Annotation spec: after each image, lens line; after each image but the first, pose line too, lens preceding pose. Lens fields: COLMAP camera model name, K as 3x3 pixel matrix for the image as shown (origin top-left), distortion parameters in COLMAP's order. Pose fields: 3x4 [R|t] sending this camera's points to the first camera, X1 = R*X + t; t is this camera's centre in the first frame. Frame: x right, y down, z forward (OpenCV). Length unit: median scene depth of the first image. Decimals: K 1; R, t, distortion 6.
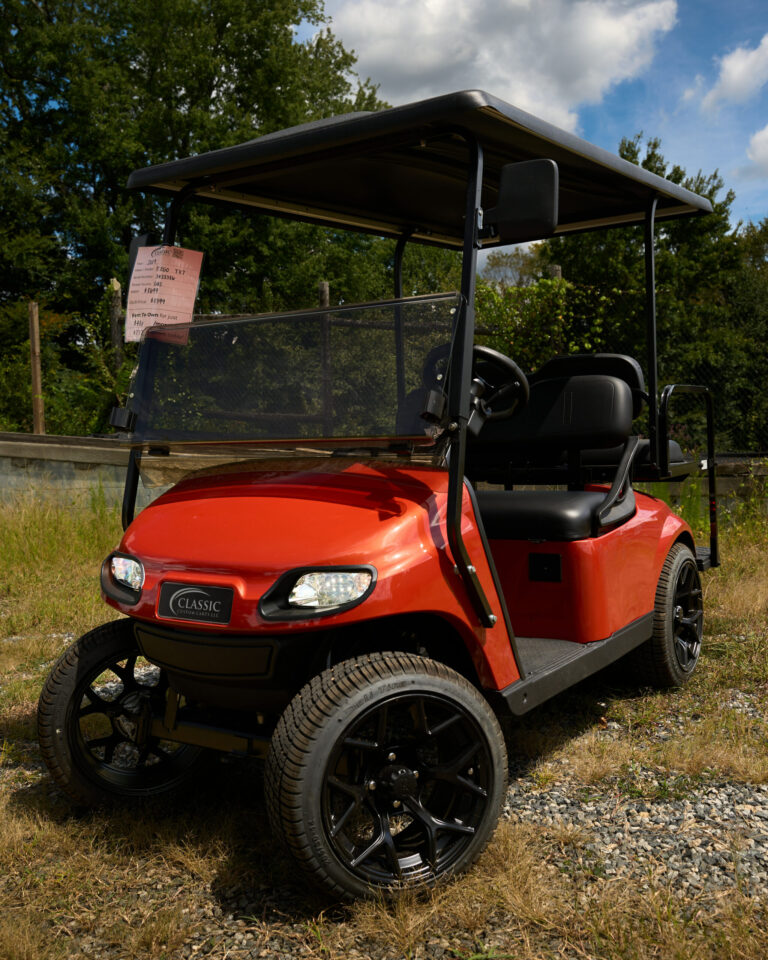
lens RADIAL K [[957.7, 0, 384.0], [0, 957.7, 480.0], [0, 0, 1]] dist [-0.001362, -0.004099]
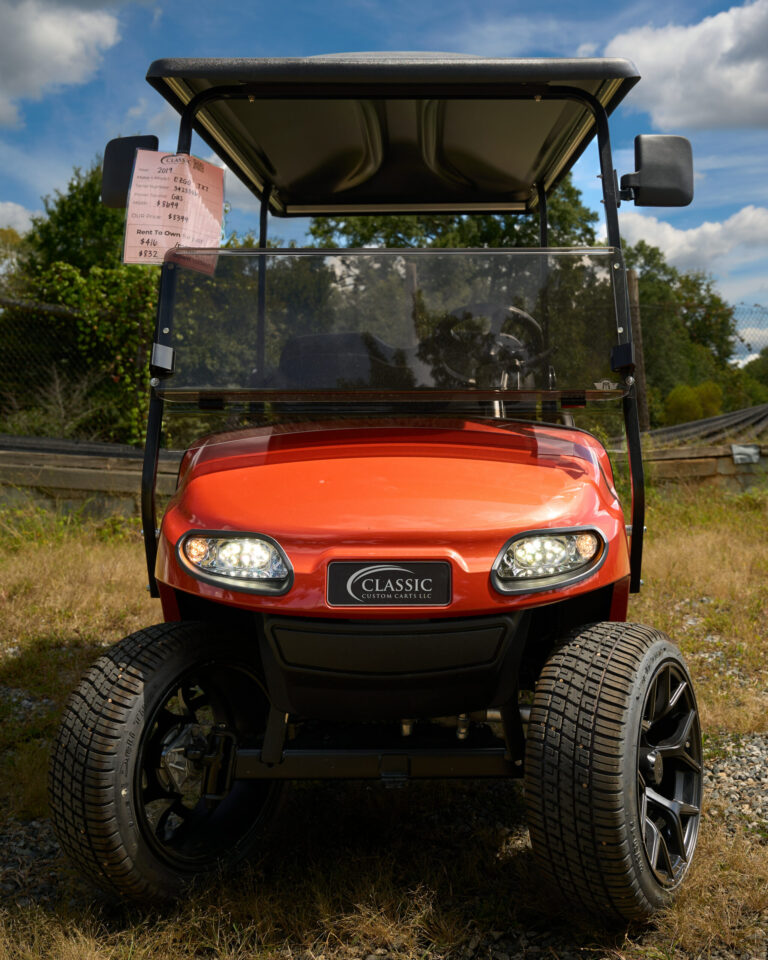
lens RADIAL K [[994.0, 0, 433.3], [0, 994.0, 338.9], [0, 0, 1]] dist [-0.015640, 0.023666]
pose [[0.837059, 0.072118, 0.542339, -0.108173], [0.009270, 0.989263, -0.145855, 0.007982], [-0.547035, 0.127117, 0.827402, 0.044413]]
